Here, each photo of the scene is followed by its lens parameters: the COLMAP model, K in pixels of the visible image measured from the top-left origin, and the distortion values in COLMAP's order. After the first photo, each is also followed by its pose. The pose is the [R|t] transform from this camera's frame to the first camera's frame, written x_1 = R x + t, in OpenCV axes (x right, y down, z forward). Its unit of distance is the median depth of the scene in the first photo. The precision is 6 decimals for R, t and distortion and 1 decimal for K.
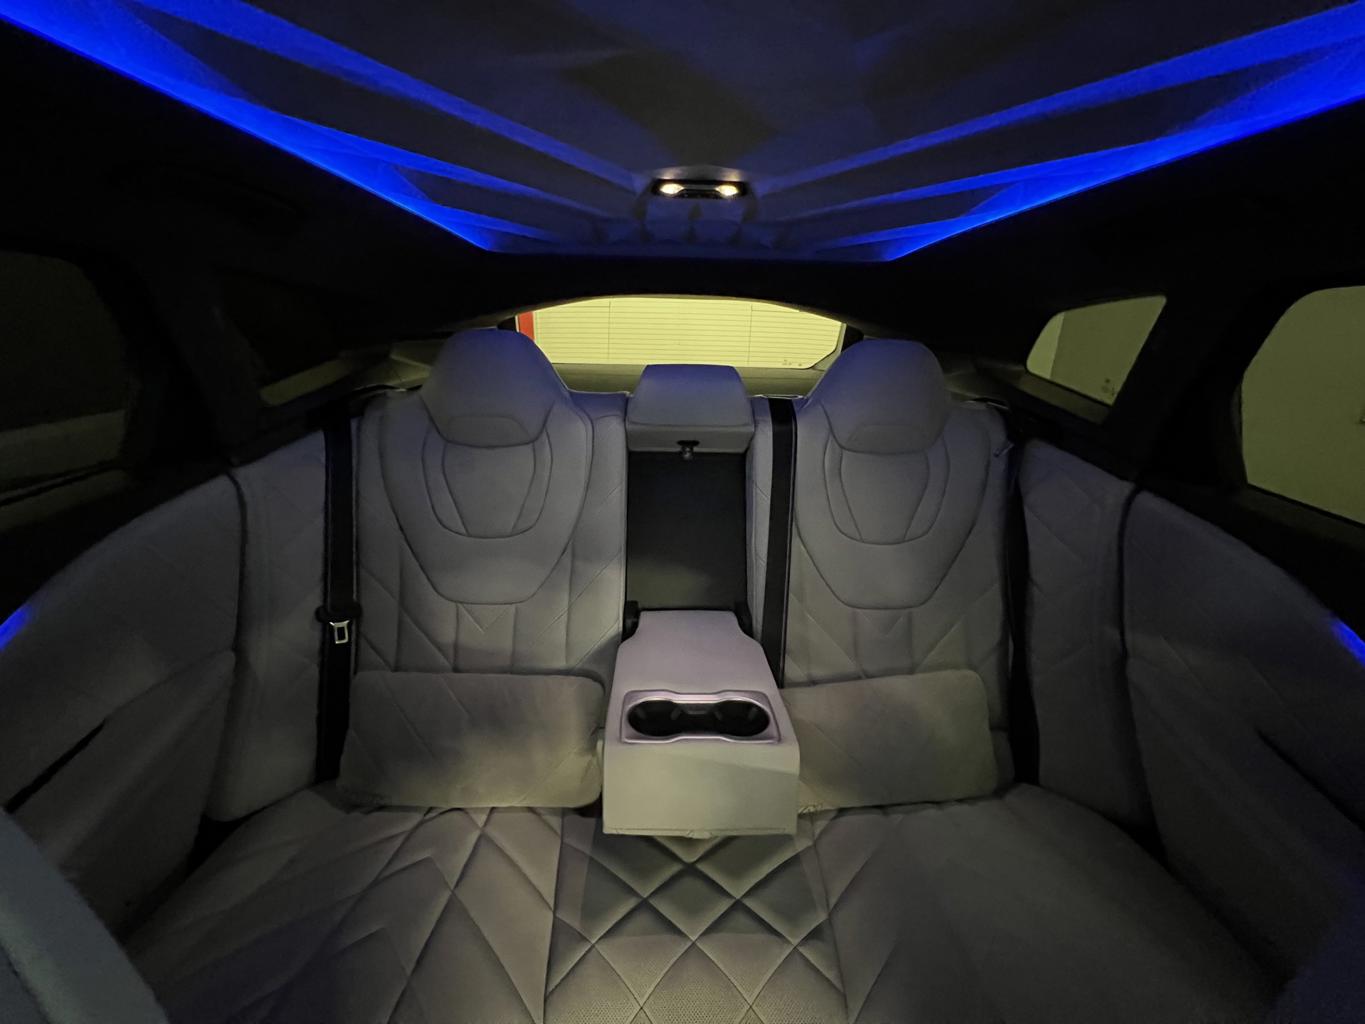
lens RADIAL K [[561.9, 0, 673.0], [0, 561.9, 509.6], [0, 0, 1]] dist [-0.000839, -0.000198]
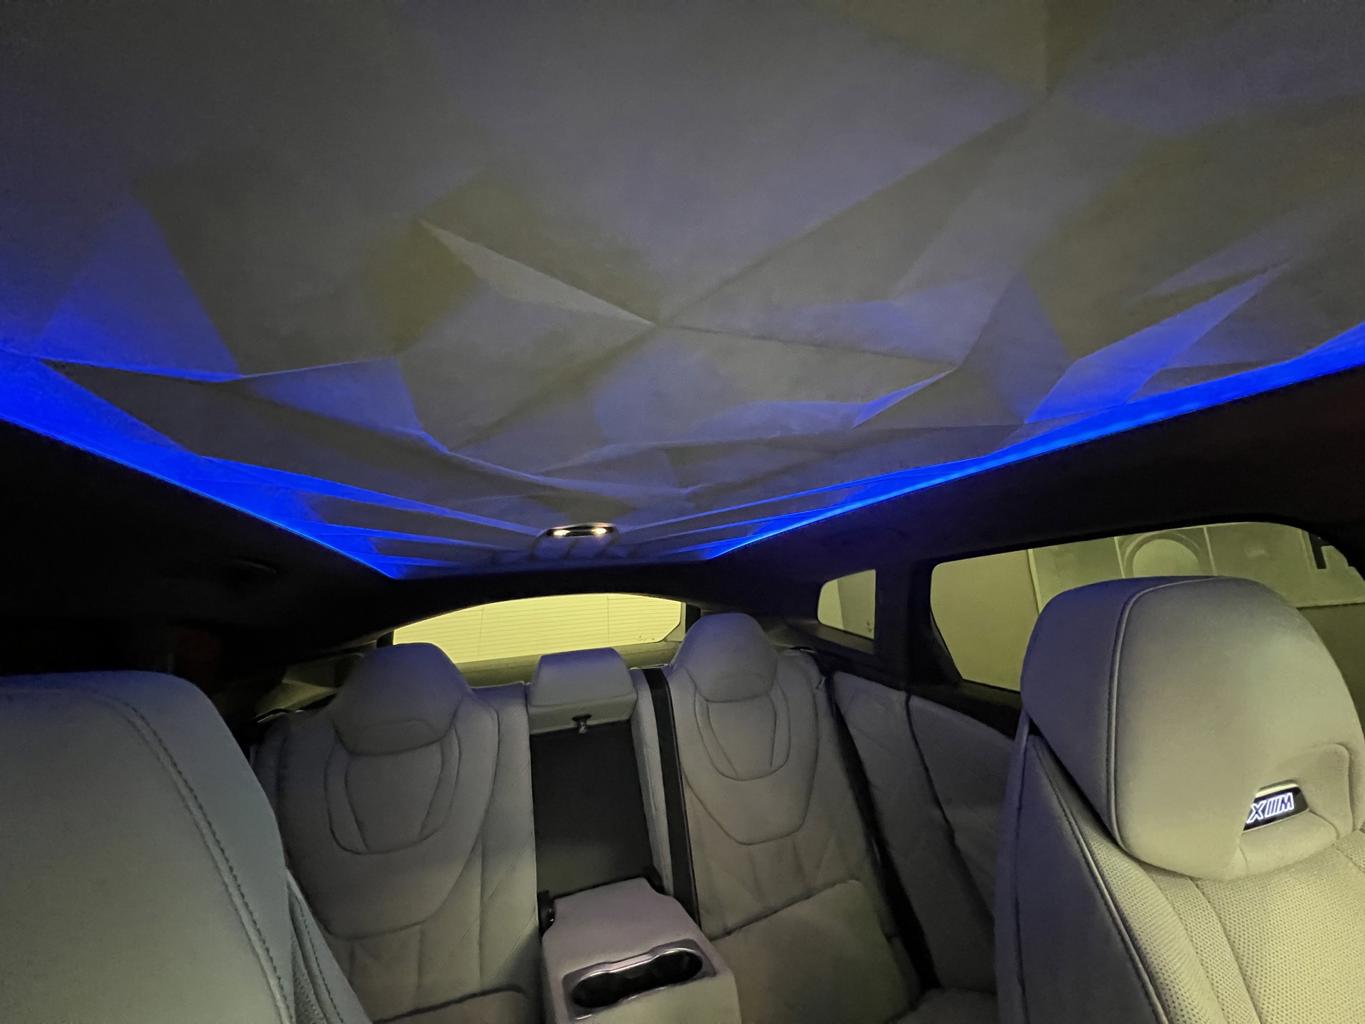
lens RADIAL K [[561.9, 0, 673.0], [0, 561.9, 509.6], [0, 0, 1]] dist [-0.000839, -0.000198]
pose [[0.954757, -0.058565, 0.291565, -0.110388], [0.188391, 0.877712, -0.440603, 0.052972], [-0.230106, 0.475597, 0.849034, -0.244126]]
